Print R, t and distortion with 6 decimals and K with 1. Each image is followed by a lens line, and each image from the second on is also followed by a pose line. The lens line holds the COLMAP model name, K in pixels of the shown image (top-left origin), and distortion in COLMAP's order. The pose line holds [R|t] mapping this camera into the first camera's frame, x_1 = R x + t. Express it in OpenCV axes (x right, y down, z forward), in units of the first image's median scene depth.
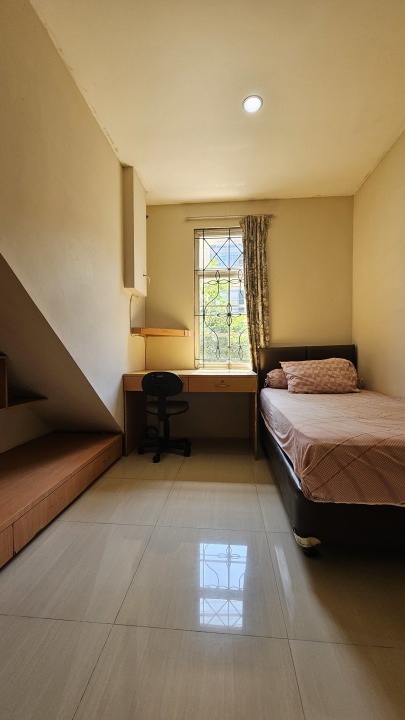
lens RADIAL K [[296.7, 0, 201.7], [0, 296.7, 358.0], [0, 0, 1]] dist [0.000975, -0.000401]
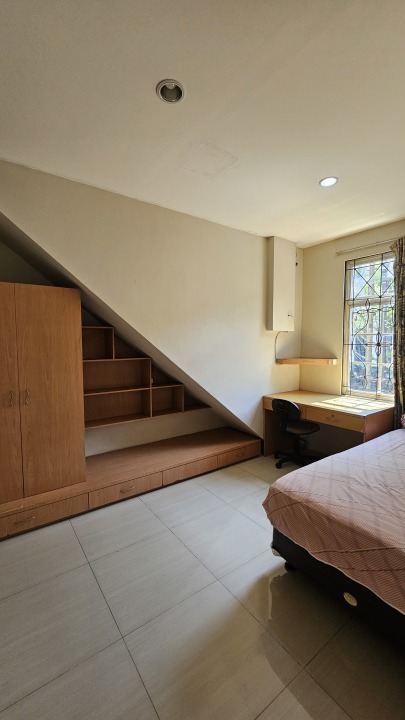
lens RADIAL K [[296.7, 0, 202.8], [0, 296.7, 357.7], [0, 0, 1]] dist [0.000975, -0.000401]
pose [[0.658464, 0.042991, -0.751383, 0.466862], [-0.006652, 0.998661, 0.051310, -0.155177], [0.752583, -0.028787, 0.657868, -0.070659]]
